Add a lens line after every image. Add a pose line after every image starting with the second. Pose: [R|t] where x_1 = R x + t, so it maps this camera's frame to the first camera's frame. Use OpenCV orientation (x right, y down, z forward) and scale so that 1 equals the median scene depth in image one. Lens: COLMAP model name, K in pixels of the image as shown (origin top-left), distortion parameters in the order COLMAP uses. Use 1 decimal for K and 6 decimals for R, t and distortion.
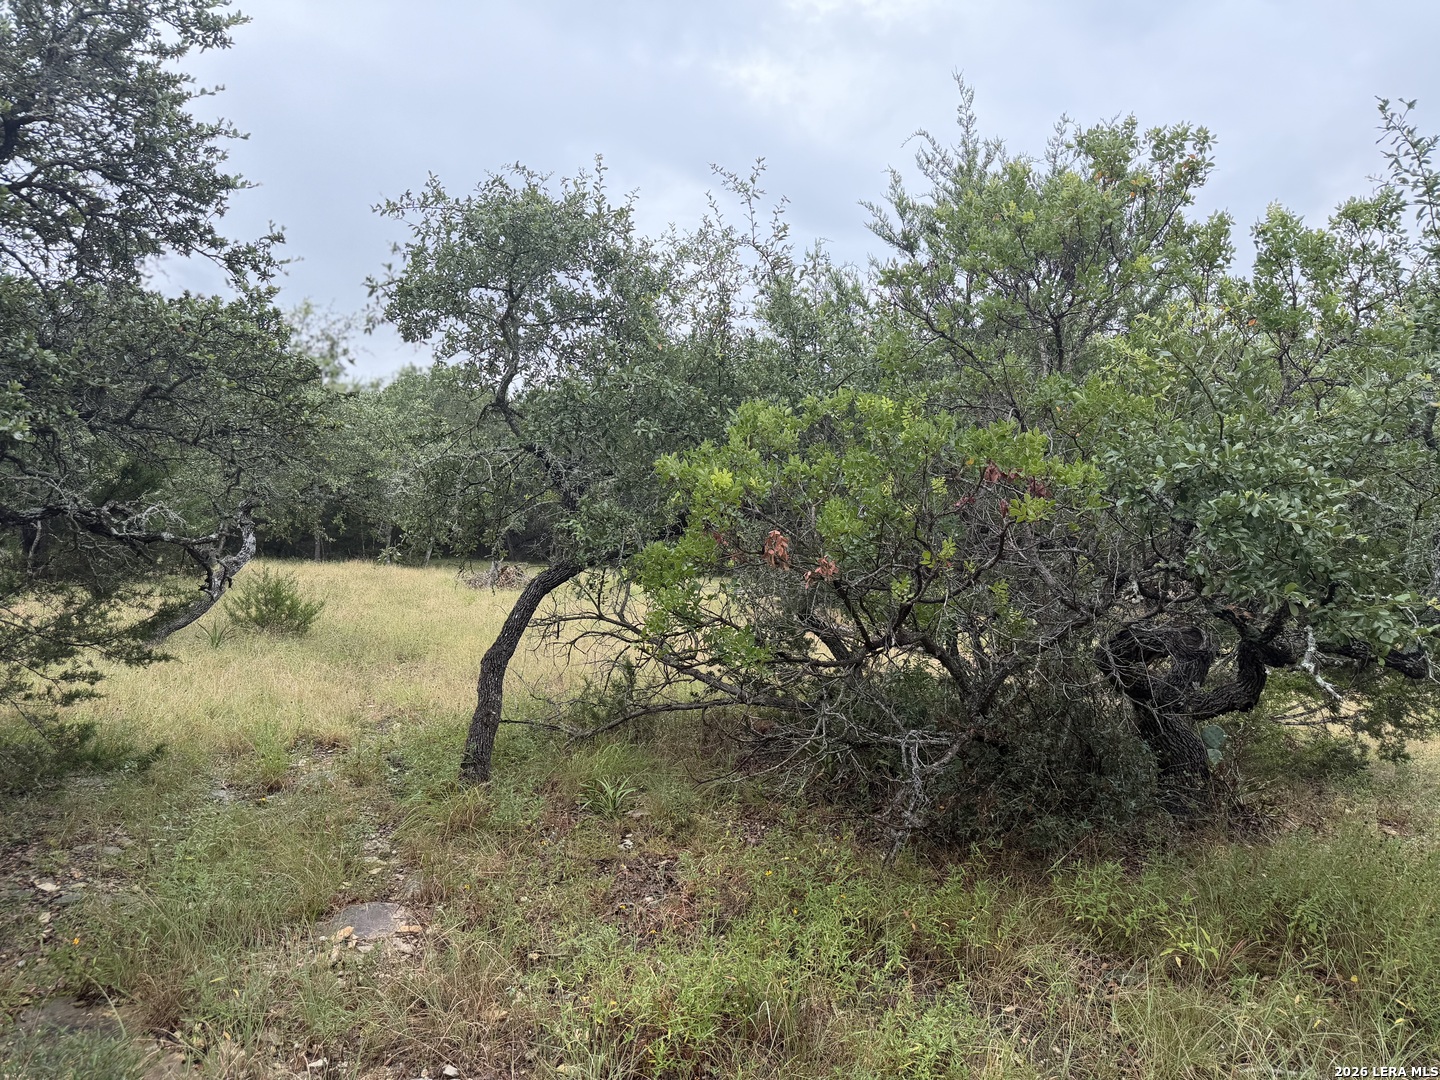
lens RADIAL K [[1016.2, 0, 712.4], [0, 1016.2, 546.1], [0, 0, 1]] dist [0.056197, -0.077603]
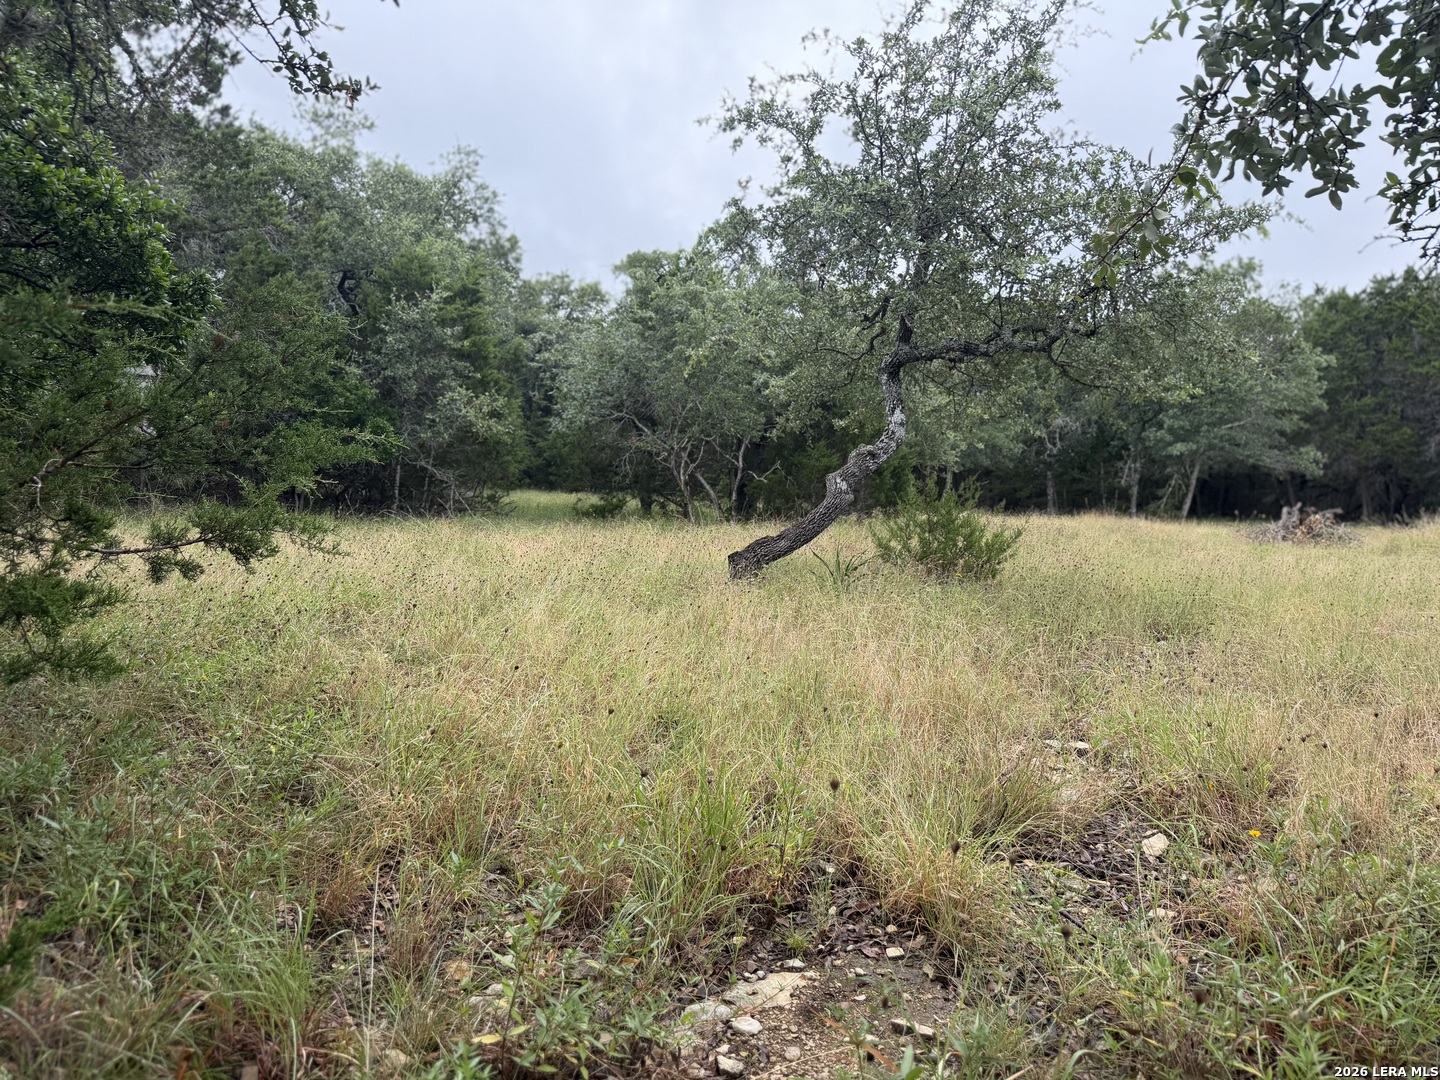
lens RADIAL K [[1016.2, 0, 720.8], [0, 1016.2, 549.3], [0, 0, 1]] dist [0.056197, -0.077603]
pose [[0.767448, 0.016793, -0.640891, -0.317331], [0.000057, 0.999655, 0.026262, 0.123356], [0.641111, -0.020192, 0.767183, 1.043803]]
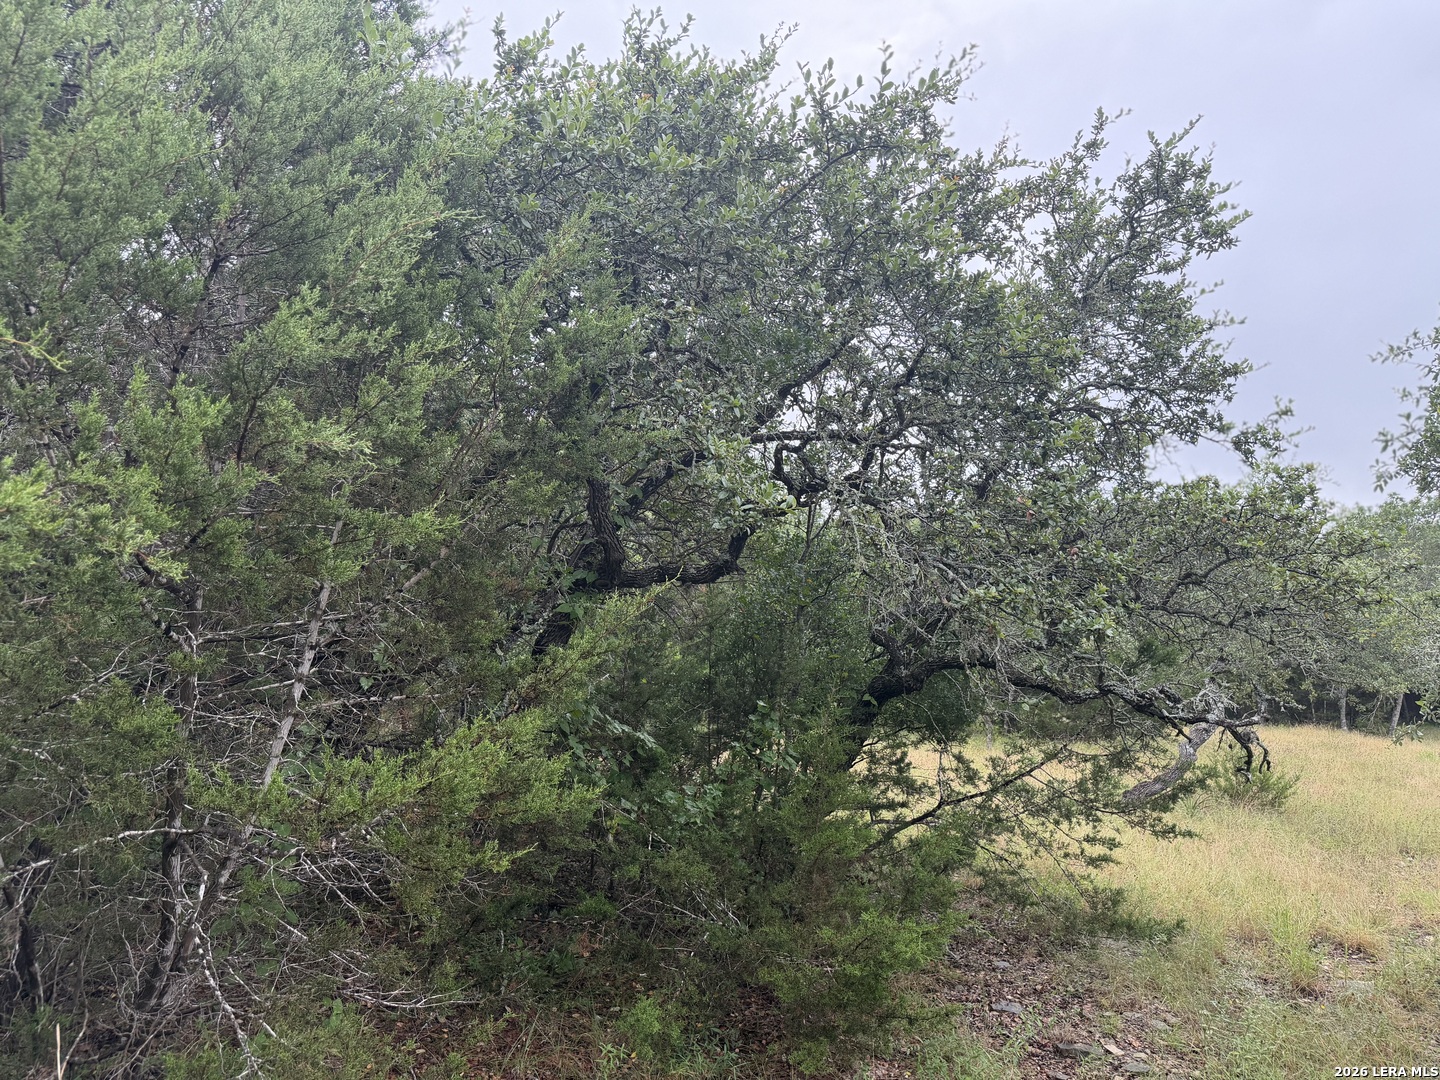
lens RADIAL K [[1016.2, 0, 712.8], [0, 1016.2, 546.3], [0, 0, 1]] dist [0.056197, -0.077603]
pose [[0.663883, -0.094992, -0.741779, -0.065341], [-0.019458, 0.989370, -0.144112, -0.016957], [0.747584, 0.110107, 0.654977, -0.048288]]
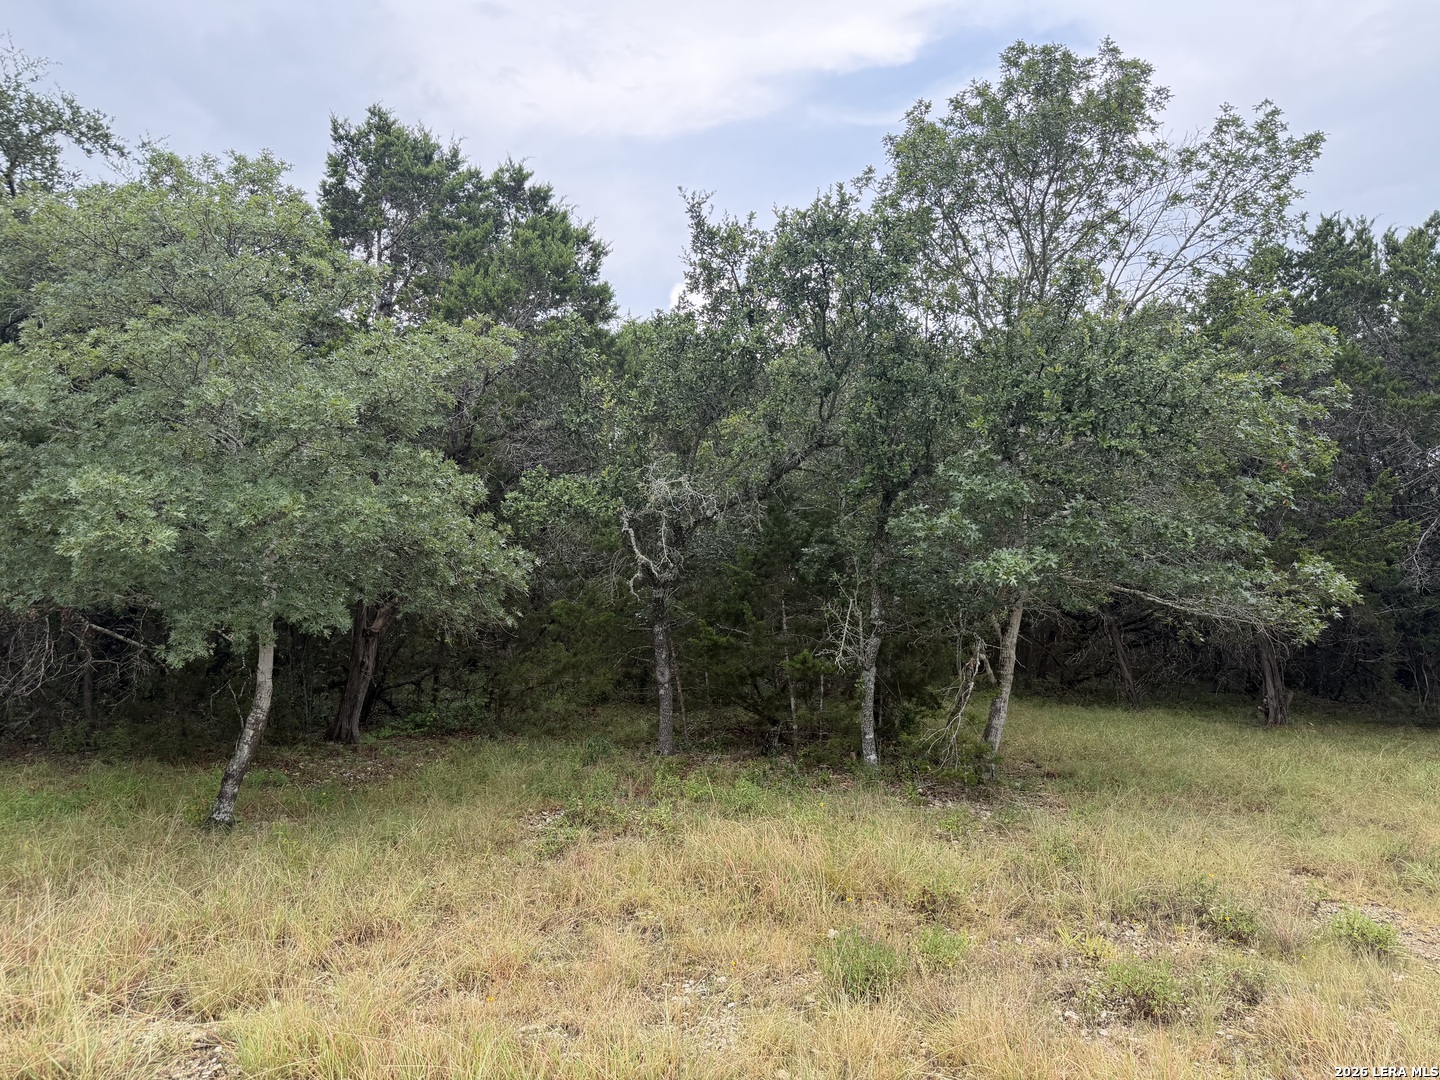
lens RADIAL K [[1016.2, 0, 719.3], [0, 1016.2, 542.6], [0, 0, 1]] dist [0.056197, -0.077603]
pose [[0.913182, -0.061104, -0.402944, -1.628404], [0.024751, 0.995187, -0.094820, -0.142186], [0.406799, 0.076615, 0.910299, 4.860371]]
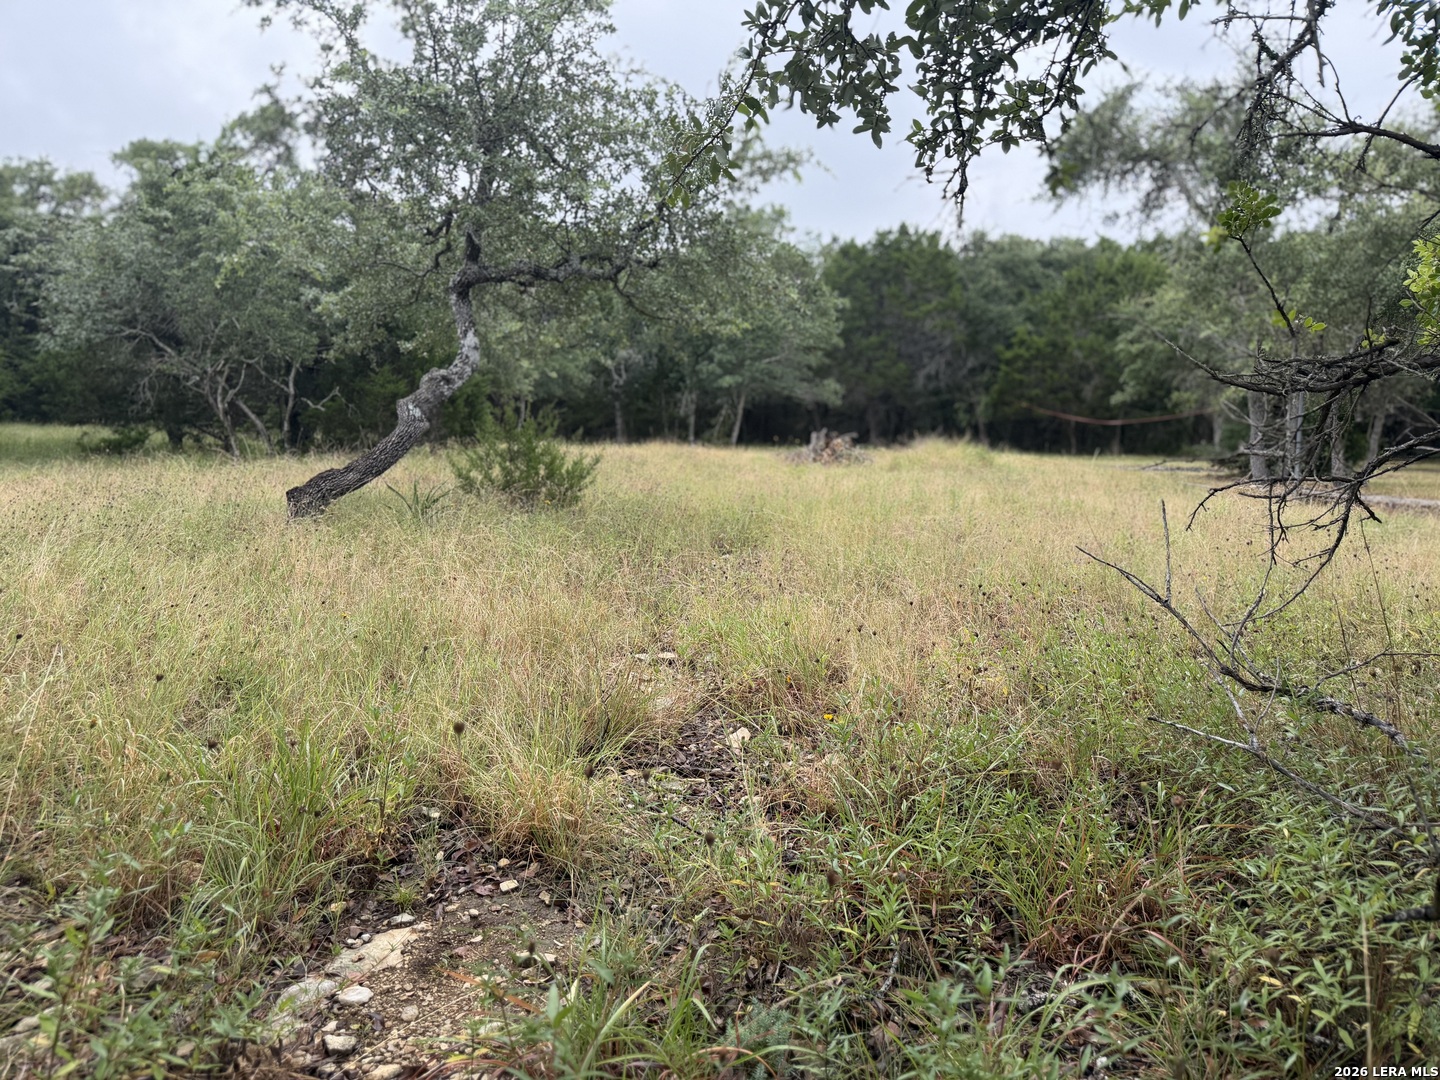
lens RADIAL K [[1016.2, 0, 726.2], [0, 1016.2, 546.4], [0, 0, 1]] dist [0.056197, -0.077603]
pose [[0.961796, 0.001642, -0.273761, -0.339393], [0.025280, 0.995177, 0.094786, 0.129424], [0.272597, -0.098086, 0.957116, 1.056635]]
